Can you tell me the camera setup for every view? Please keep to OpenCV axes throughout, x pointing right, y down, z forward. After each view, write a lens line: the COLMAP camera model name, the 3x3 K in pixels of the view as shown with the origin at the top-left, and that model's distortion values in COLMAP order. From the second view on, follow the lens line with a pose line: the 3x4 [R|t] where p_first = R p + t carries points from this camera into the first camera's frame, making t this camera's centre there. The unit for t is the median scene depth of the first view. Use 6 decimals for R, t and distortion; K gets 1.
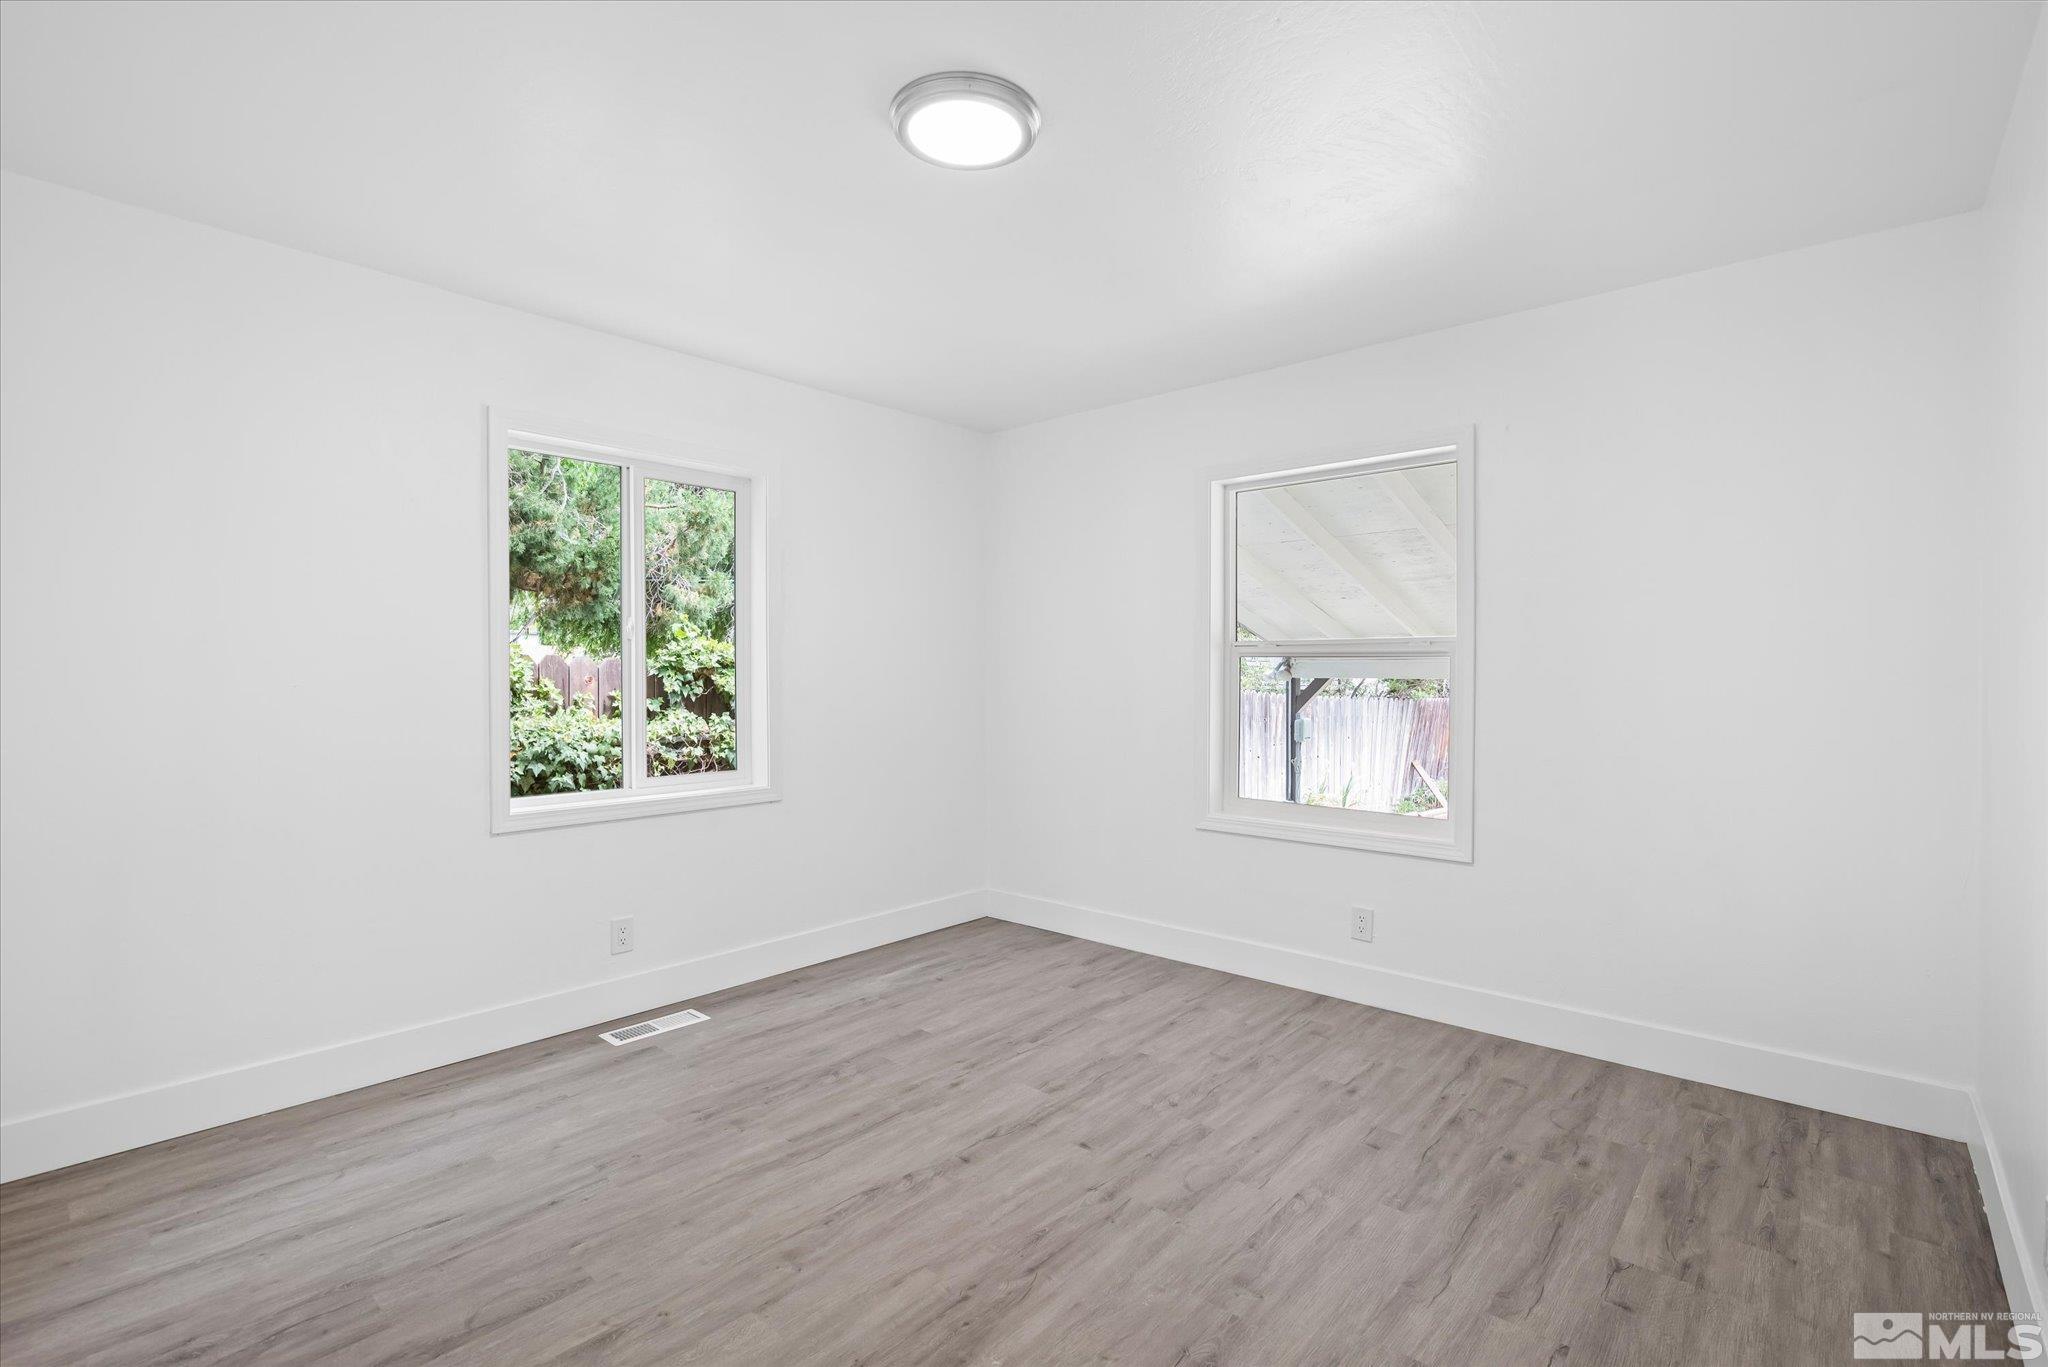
lens RADIAL K [[947.9, 0, 1025.0], [0, 947.9, 677.4], [0, 0, 1]] dist [-0.019577, -0.000847]
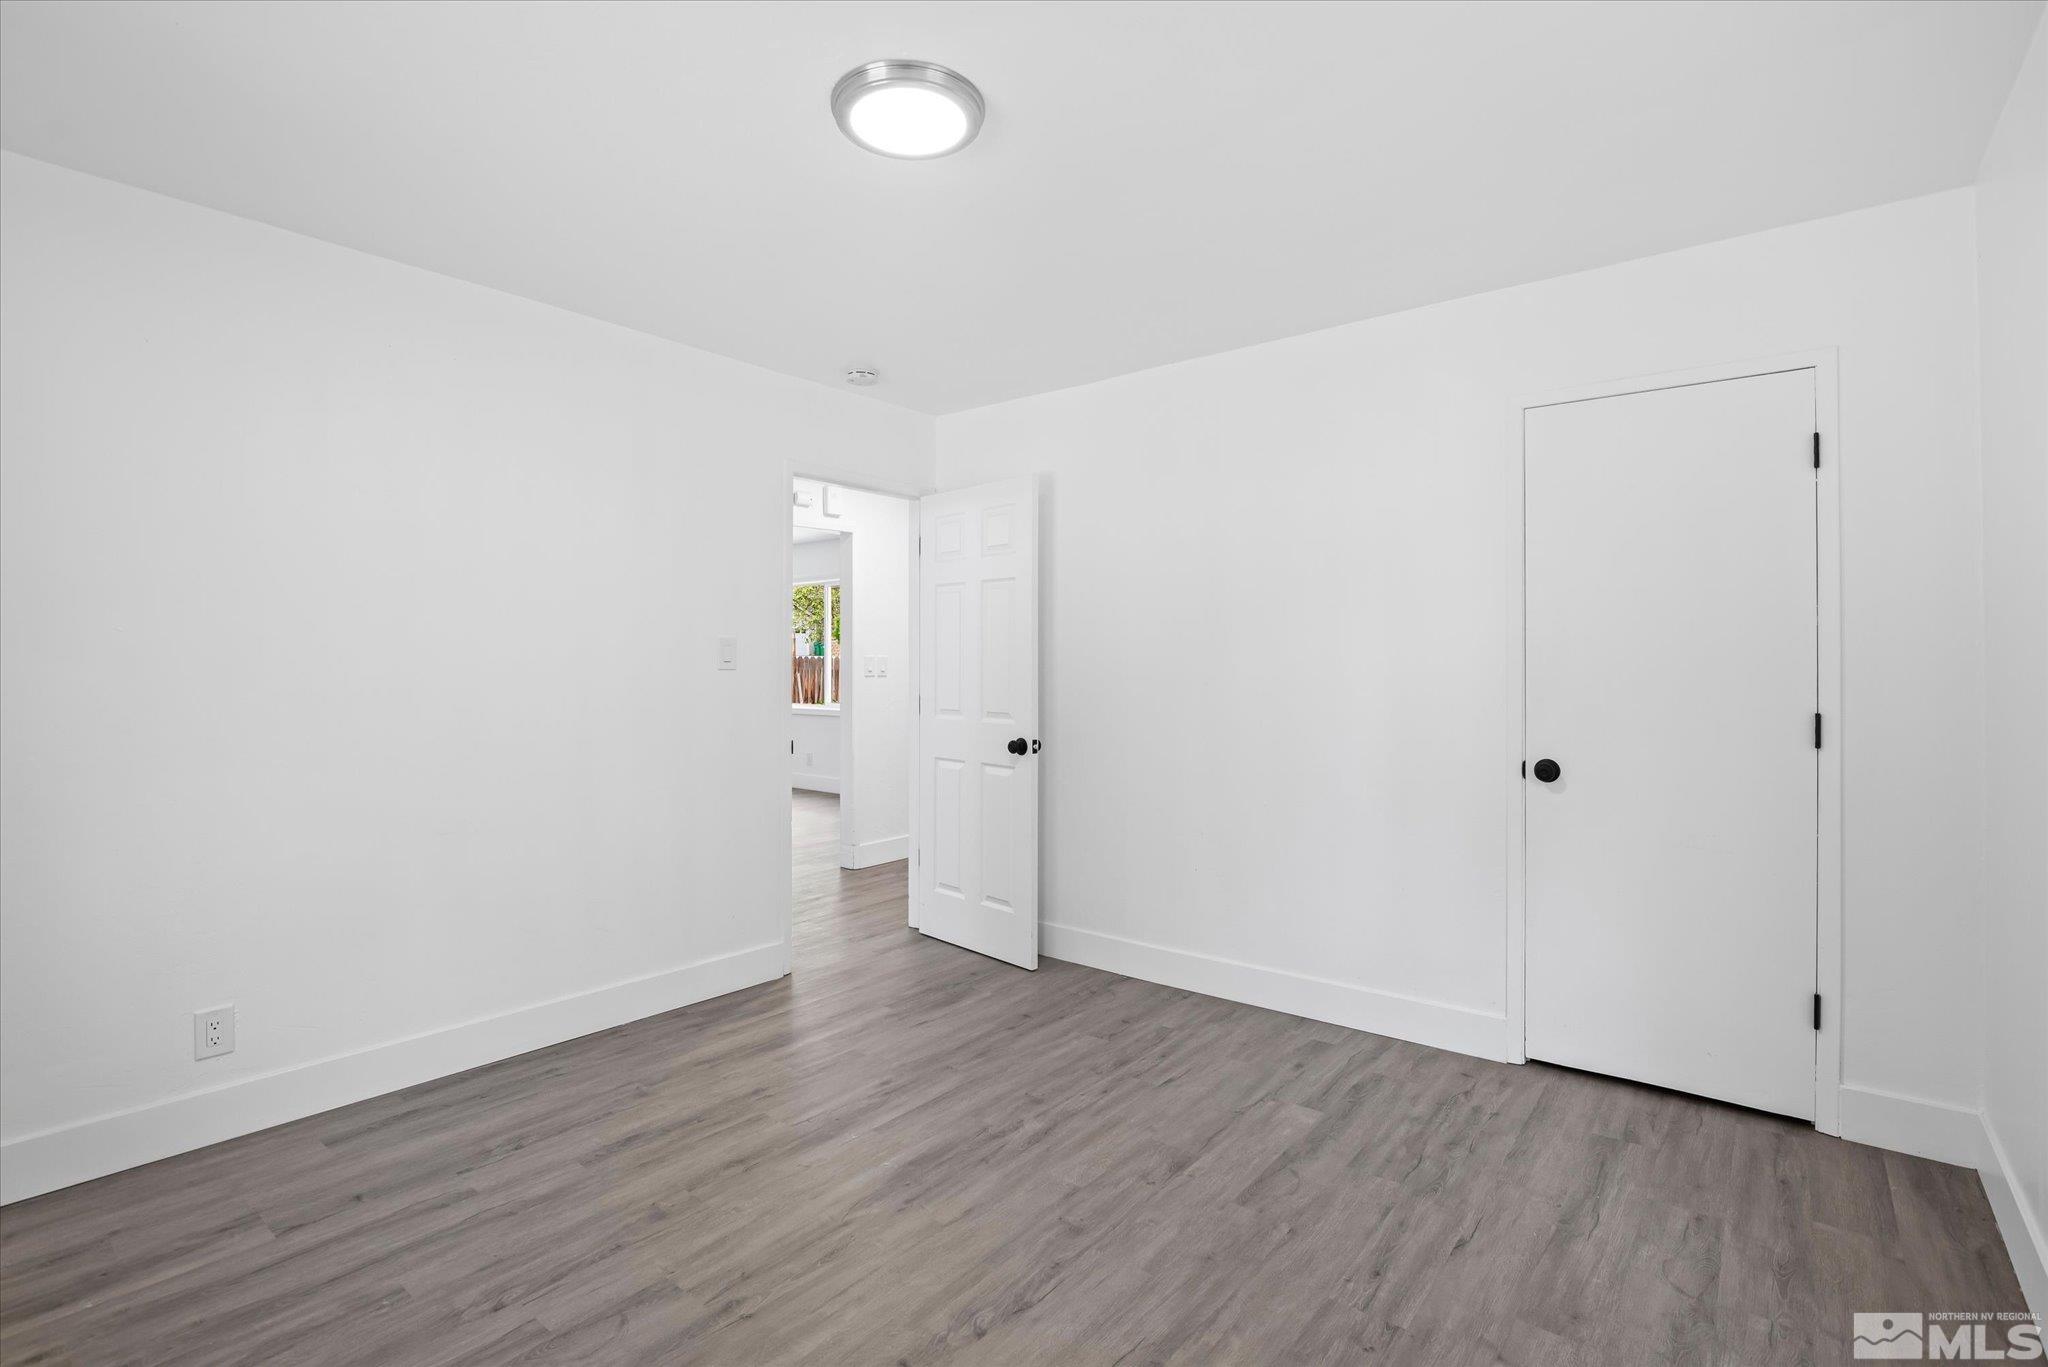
lens RADIAL K [[947.9, 0, 1022.8], [0, 947.9, 677.5], [0, 0, 1]] dist [-0.019577, -0.000847]
pose [[-0.998938, -0.000251, -0.046073, -0.136547], [-0.001021, 0.999860, 0.016693, -0.013561], [0.046062, 0.016722, -0.998799, 1.942769]]
